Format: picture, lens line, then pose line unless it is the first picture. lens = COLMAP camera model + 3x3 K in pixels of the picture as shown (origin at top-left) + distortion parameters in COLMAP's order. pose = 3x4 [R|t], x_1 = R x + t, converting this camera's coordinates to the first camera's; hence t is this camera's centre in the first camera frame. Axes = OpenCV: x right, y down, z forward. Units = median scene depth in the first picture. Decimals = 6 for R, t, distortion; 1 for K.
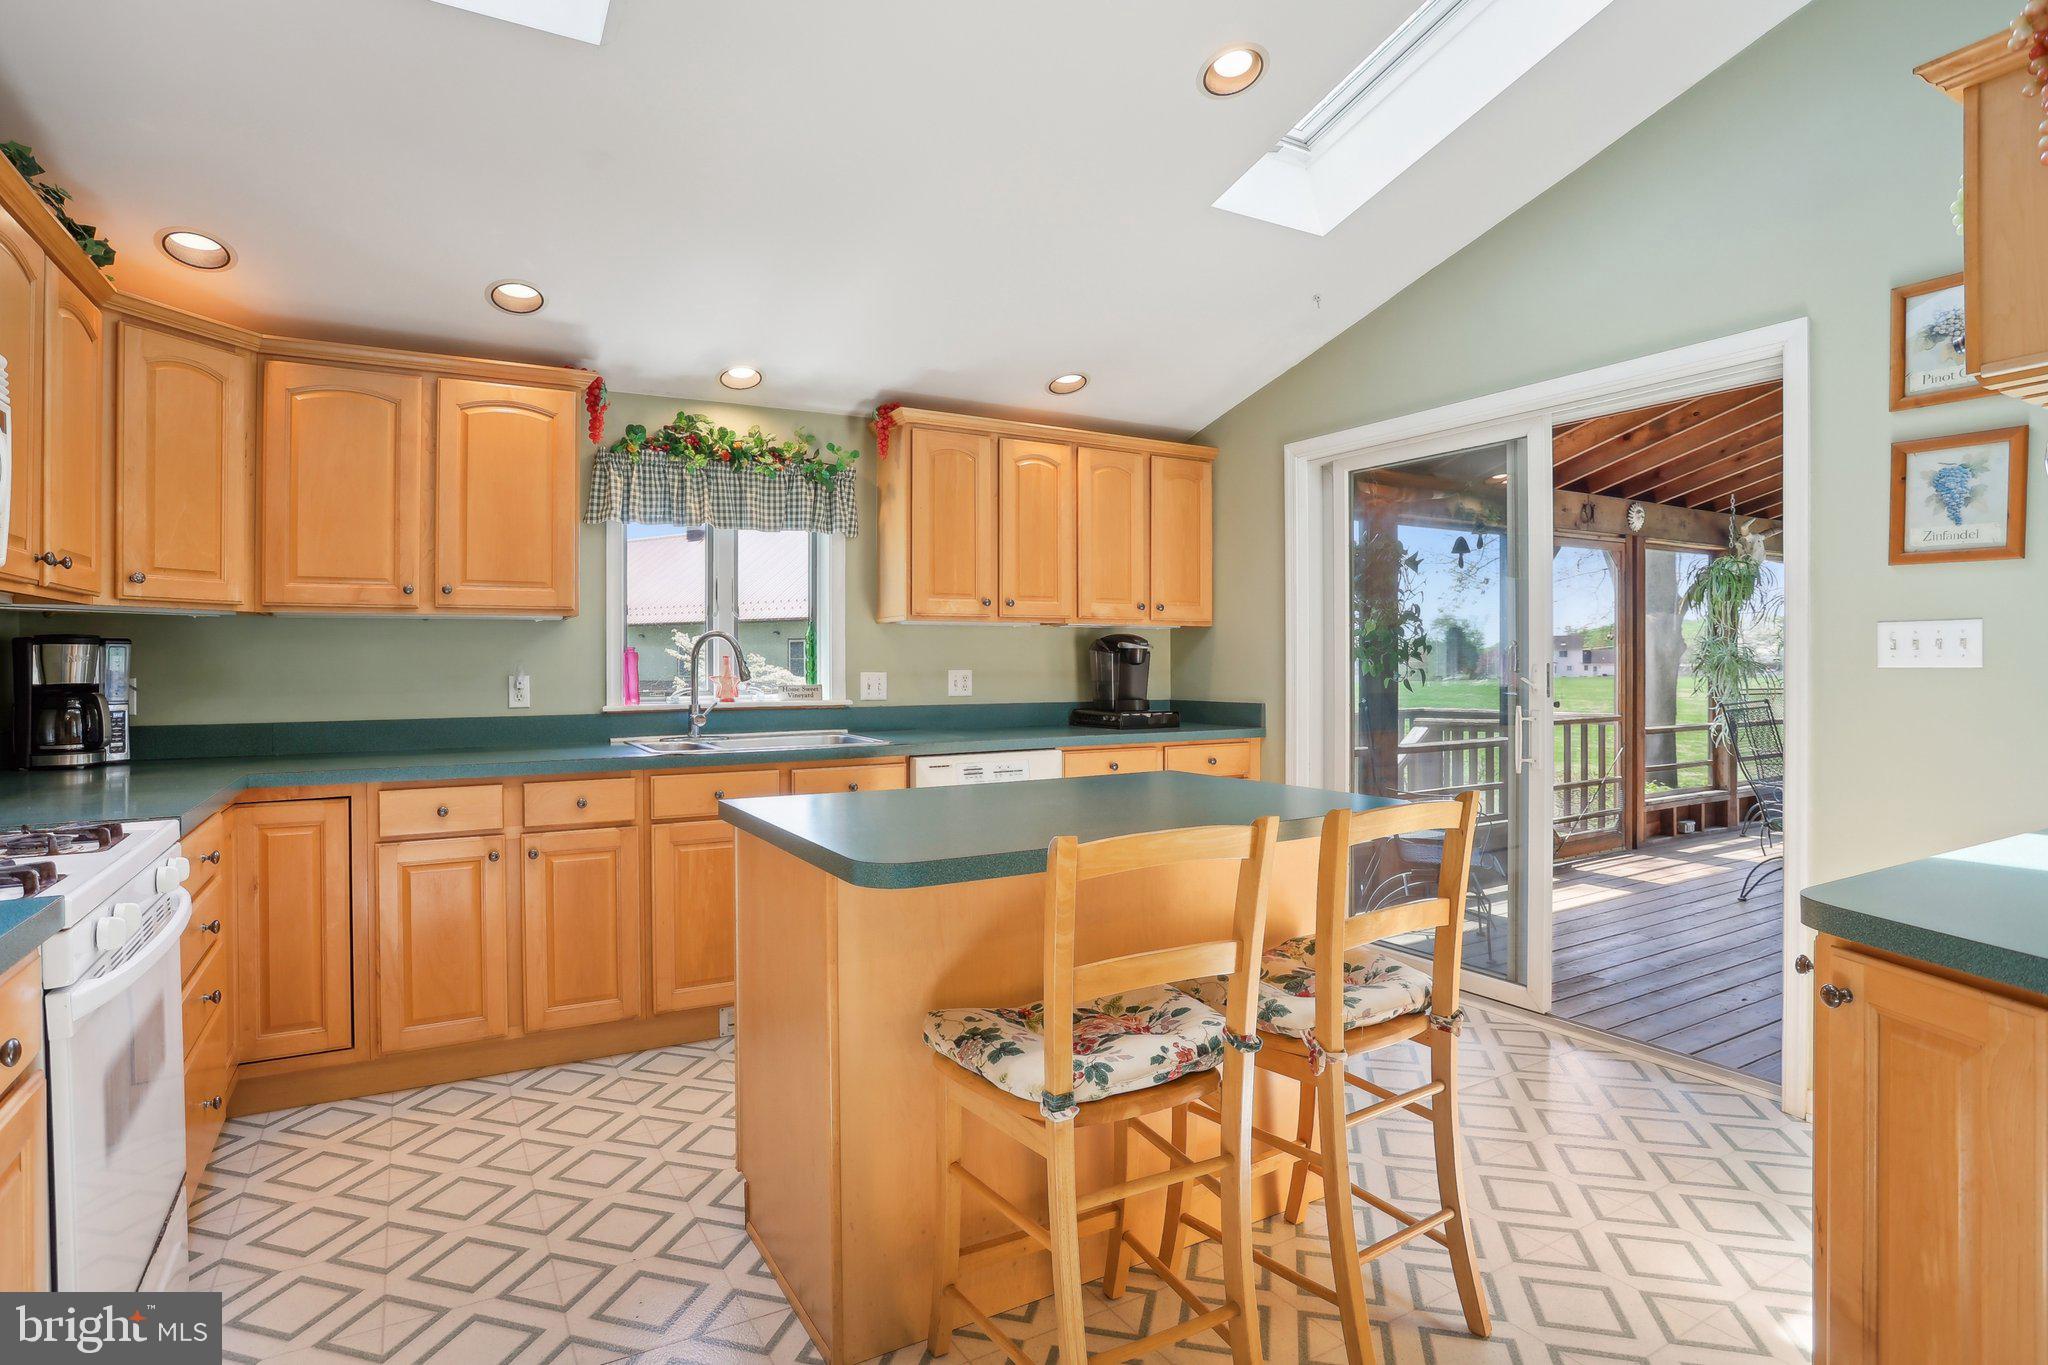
lens RADIAL K [[1042.9, 0, 966.2], [0, 1042.9, 653.8], [0, 0, 1]] dist [-0.040368, 0.010124]
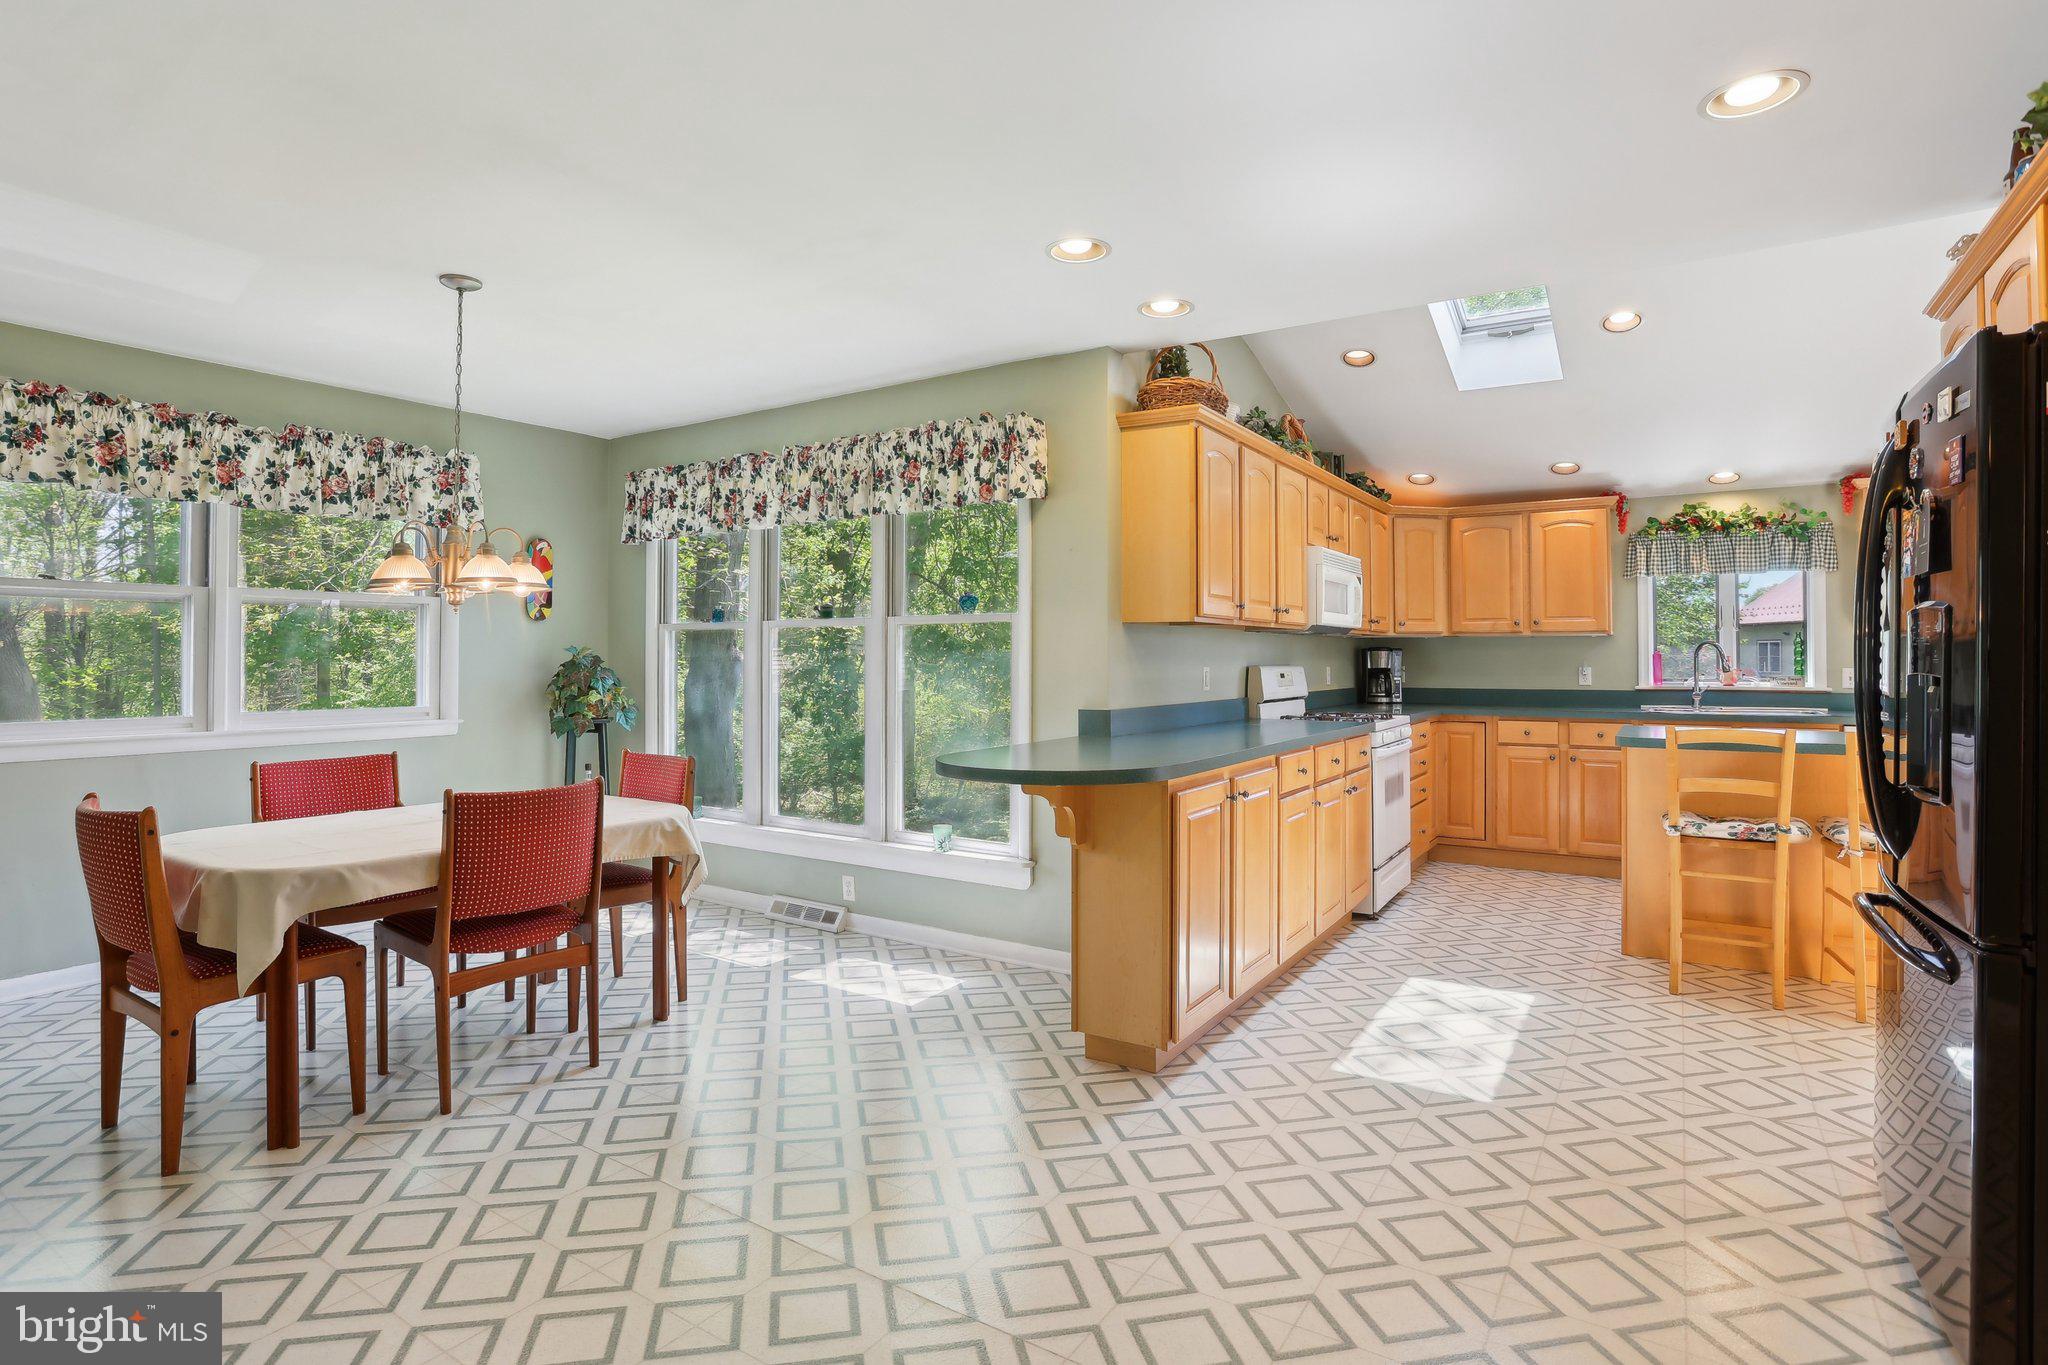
lens RADIAL K [[1042.9, 0, 1023.5], [0, 1042.9, 643.4], [0, 0, 1]] dist [-0.040368, 0.010124]
pose [[0.476182, -0.009140, -0.879299, 0.588327], [0.001897, 0.999954, -0.009366, -0.004310], [0.879344, 0.002792, 0.476178, -0.611572]]
